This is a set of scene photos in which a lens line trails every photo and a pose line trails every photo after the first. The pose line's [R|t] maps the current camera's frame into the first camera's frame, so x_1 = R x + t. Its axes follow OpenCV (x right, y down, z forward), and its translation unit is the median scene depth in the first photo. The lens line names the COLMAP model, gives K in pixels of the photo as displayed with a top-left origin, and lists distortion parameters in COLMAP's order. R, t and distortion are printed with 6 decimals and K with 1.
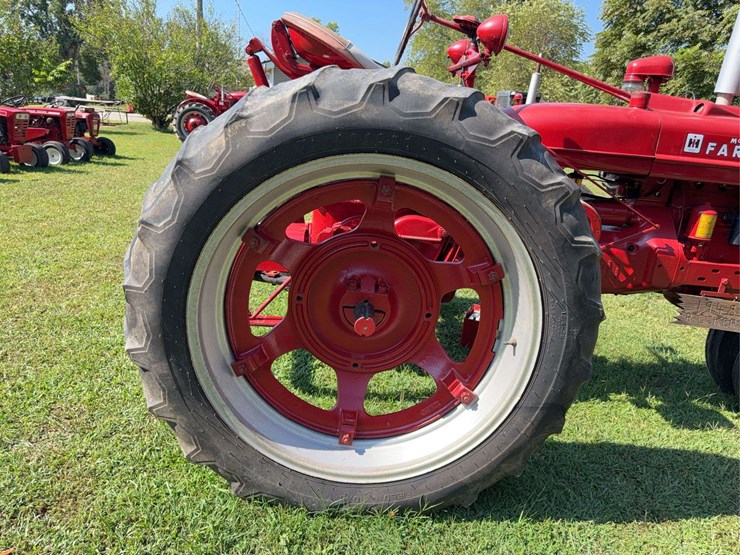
lens RADIAL K [[531.9, 0, 366.3], [0, 531.9, 277.5], [0, 0, 1]] dist [0.032470, -0.038612]
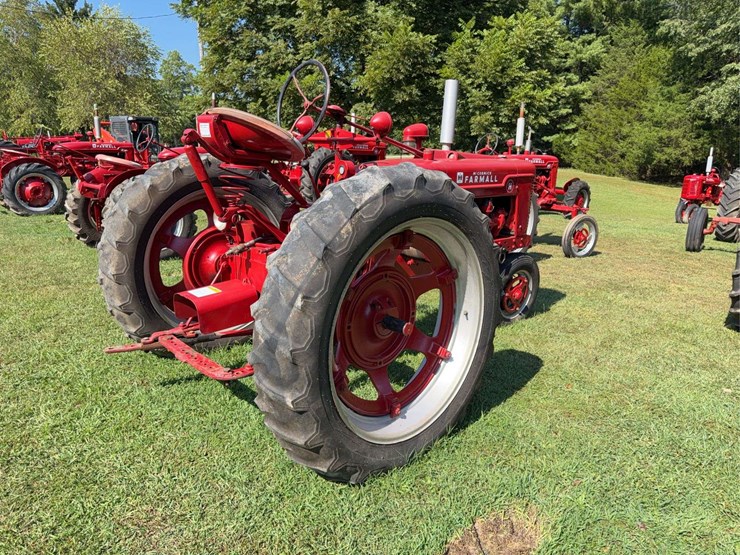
lens RADIAL K [[535.8, 0, 374.2], [0, 535.8, 275.6], [0, 0, 1]] dist [0.040653, -0.054816]
pose [[0.728352, -0.233391, 0.644230, -0.940103], [0.250091, 0.965889, 0.067175, -0.166548], [-0.637932, 0.112189, 0.761877, -0.108516]]
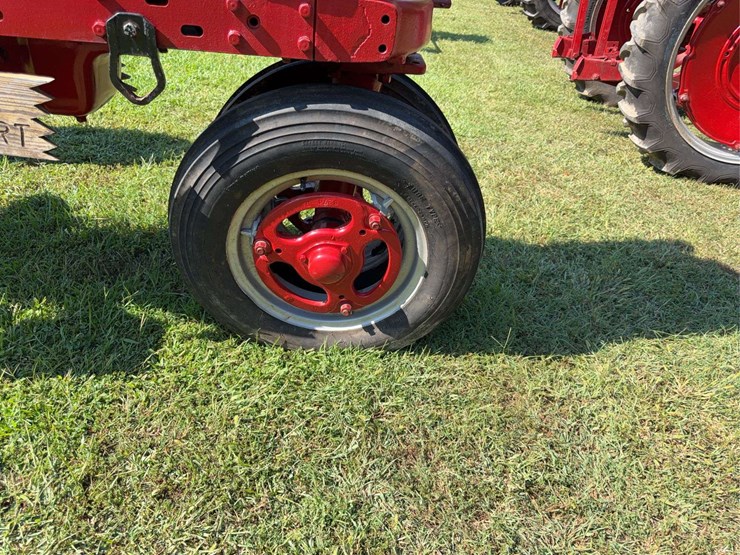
lens RADIAL K [[531.9, 0, 366.3], [0, 531.9, 277.5], [0, 0, 1]] dist [0.032470, -0.038612]
pose [[0.998869, -0.027705, 0.038637, 1.283253], [0.016370, 0.963390, 0.267604, 0.119421], [-0.044636, -0.266669, 0.962754, 0.811264]]
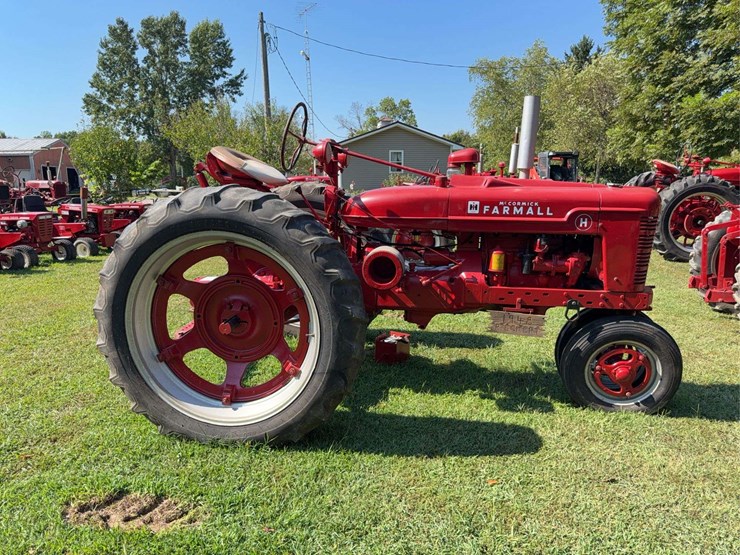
lens RADIAL K [[535.8, 0, 374.2], [0, 535.8, 275.6], [0, 0, 1]] dist [0.040653, -0.054816]
pose [[0.986684, -0.052391, -0.153983, 0.696387], [0.033037, 0.991523, -0.125661, 0.145709], [0.159261, 0.118901, 0.980050, -0.605124]]
